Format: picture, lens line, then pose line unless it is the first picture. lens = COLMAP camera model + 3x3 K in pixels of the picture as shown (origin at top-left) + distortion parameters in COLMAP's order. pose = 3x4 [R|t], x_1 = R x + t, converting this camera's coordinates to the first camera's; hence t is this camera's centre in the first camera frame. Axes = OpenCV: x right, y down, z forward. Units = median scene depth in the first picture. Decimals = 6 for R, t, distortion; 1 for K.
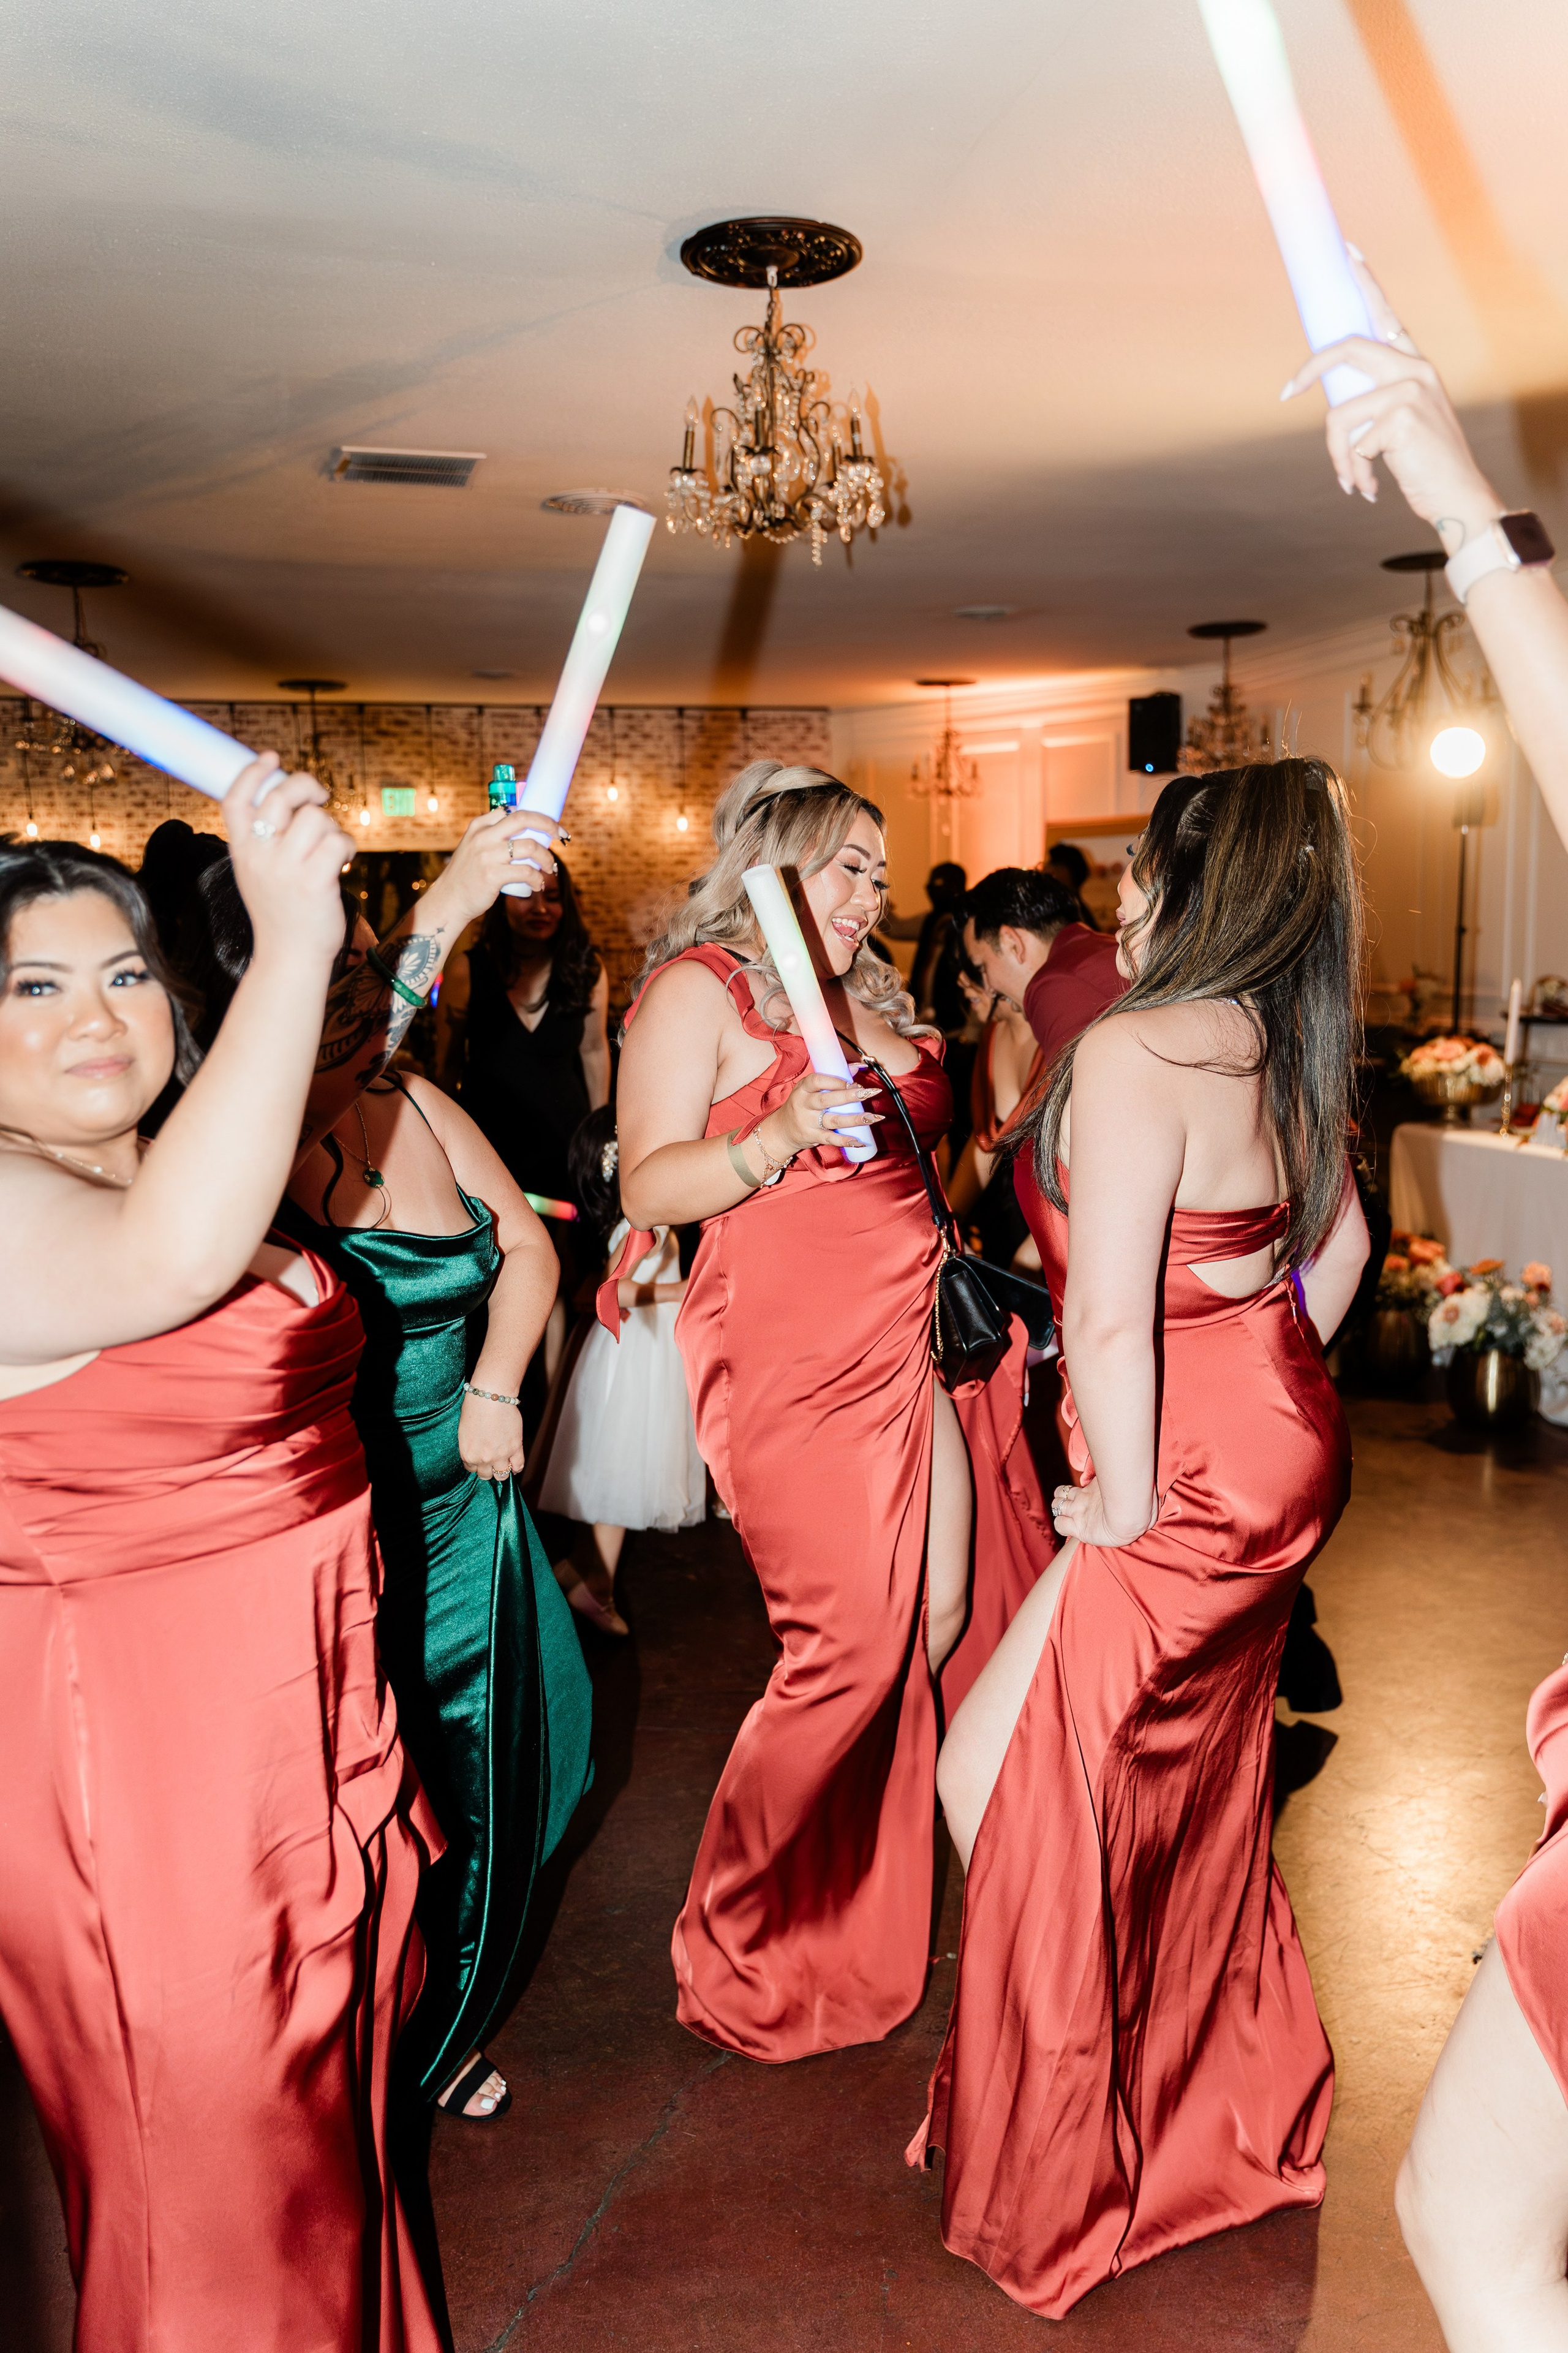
lens RADIAL K [[1945.4, 0, 786.3], [0, 1945.4, 1156.3], [0, 0, 1]] dist [0.009022, 0.006312]
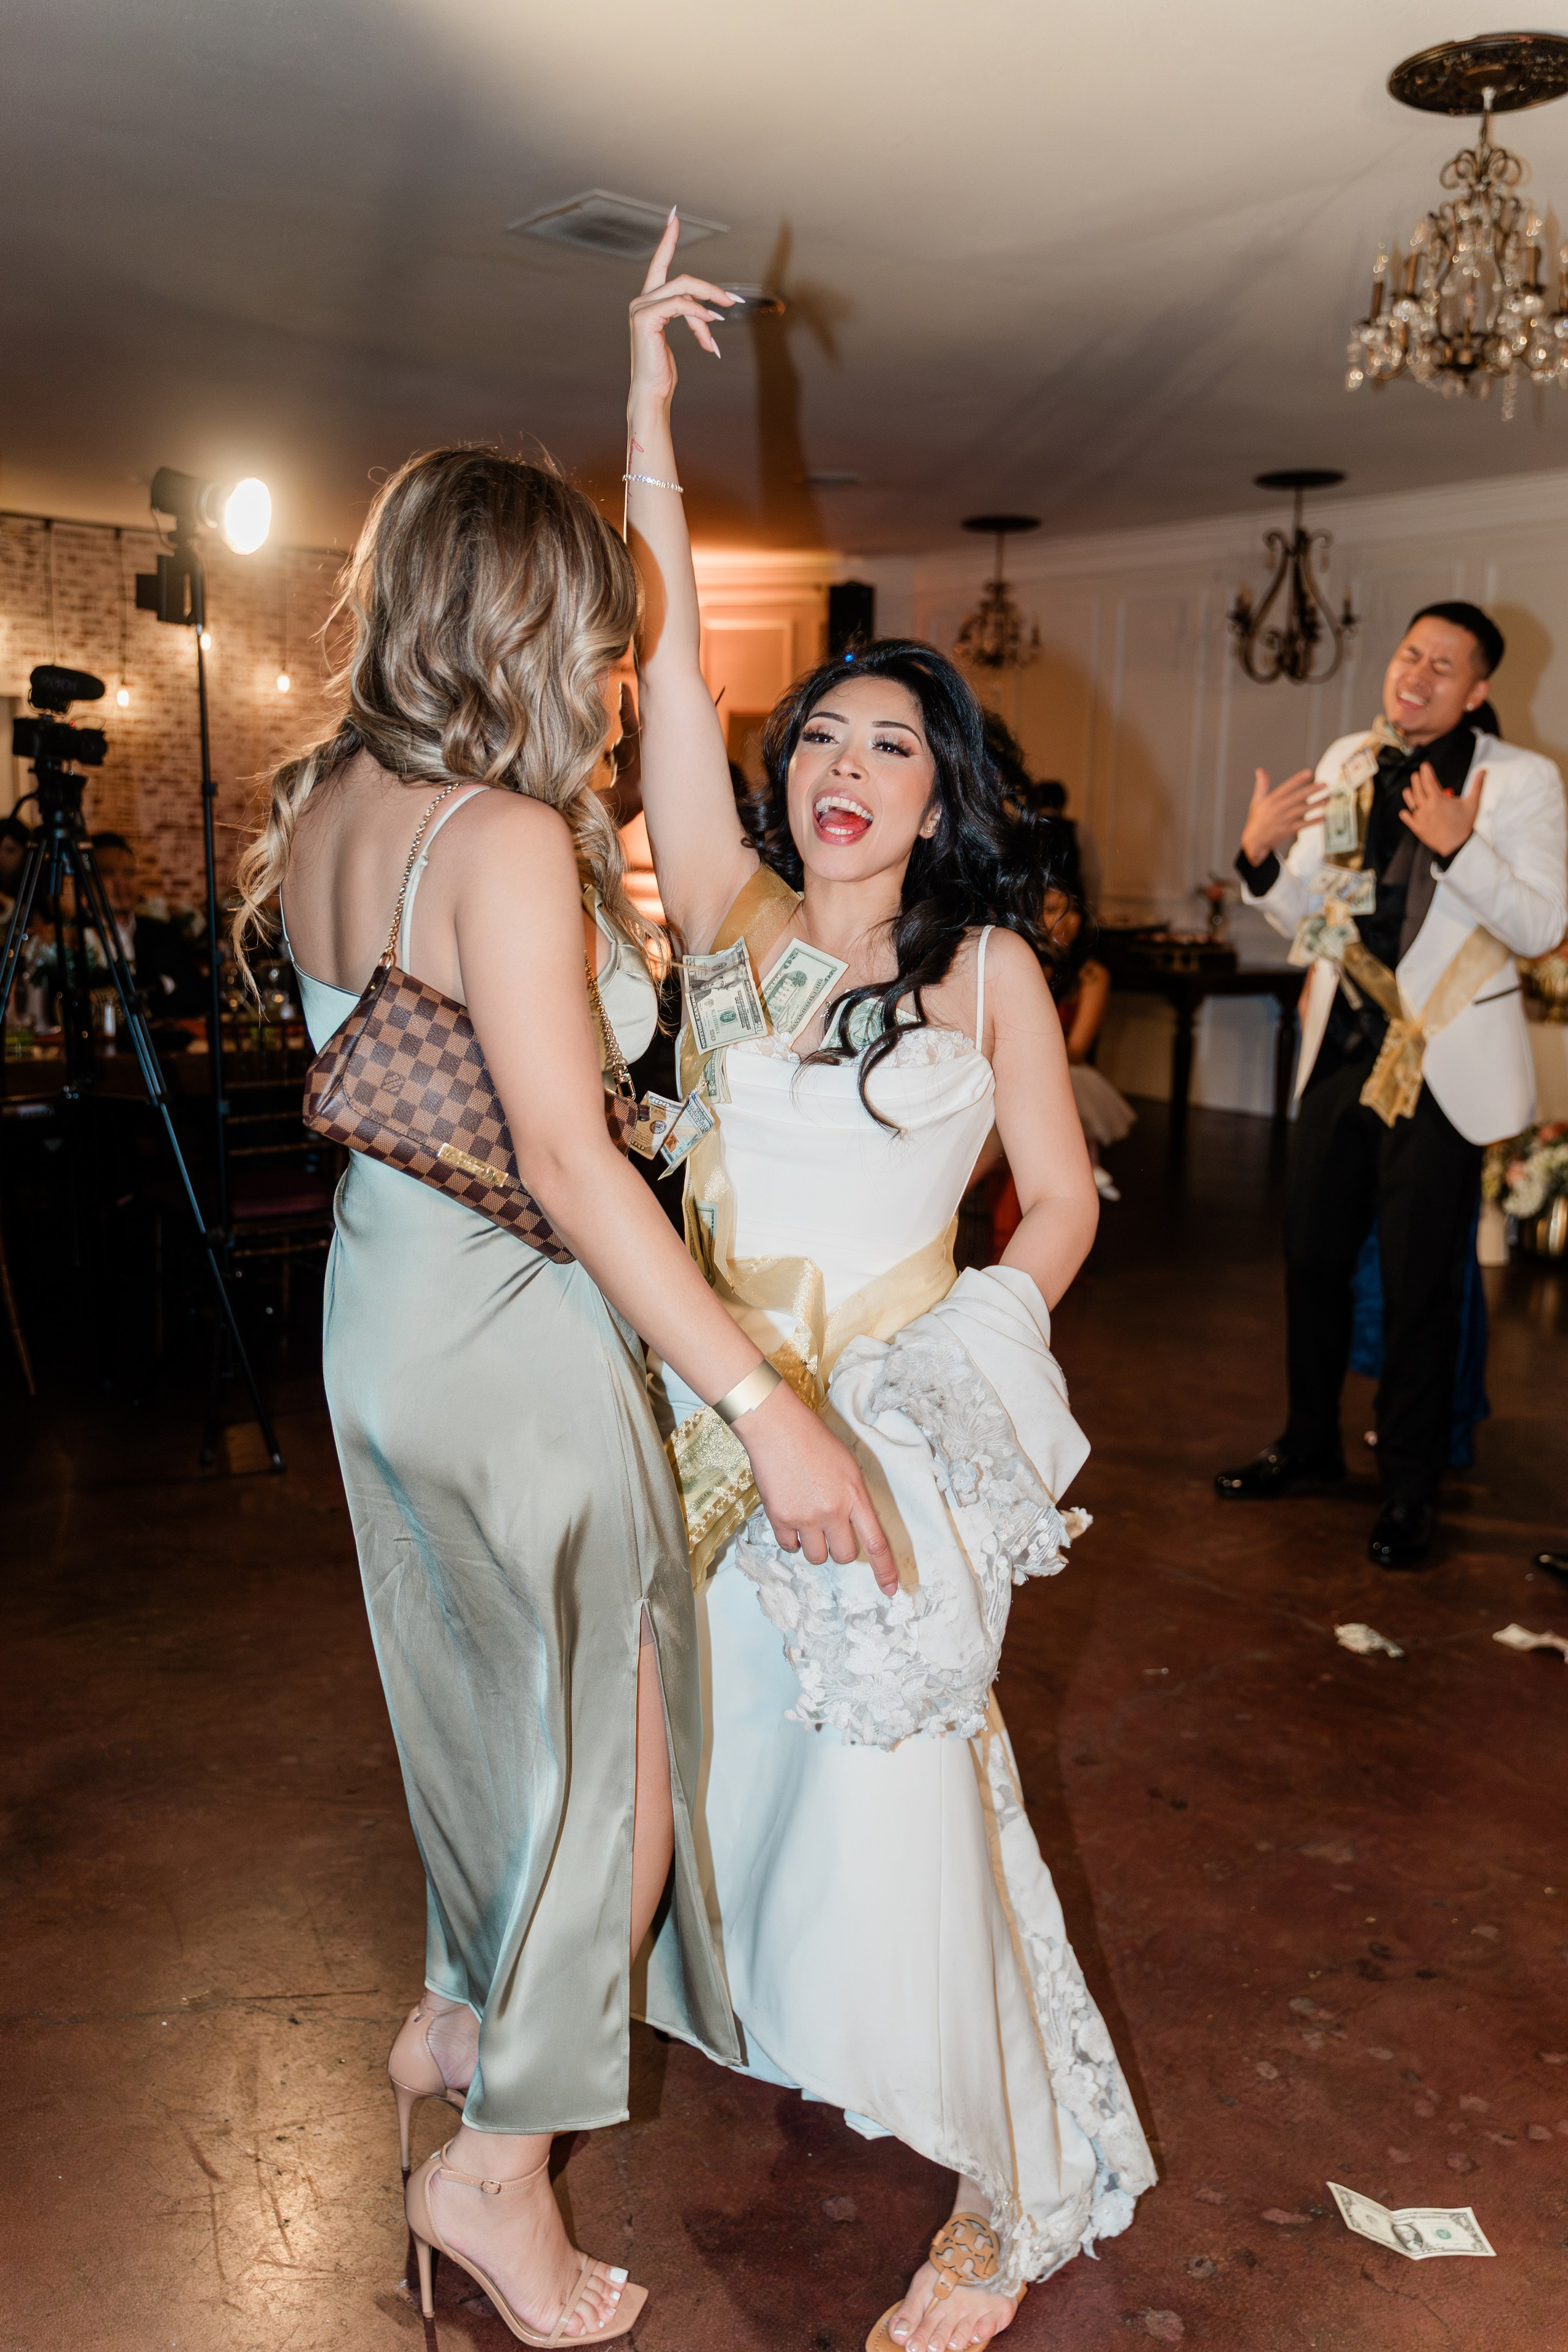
lens RADIAL K [[2043.5, 0, 764.5], [0, 2043.5, 1169.4], [0, 0, 1]] dist [-0.005888, 0.037038]
pose [[0.898722, -0.033551, 0.437234, -0.280962], [0.013098, 0.998678, 0.049711, 0.001927], [-0.438324, -0.038950, 0.897973, 0.093164]]
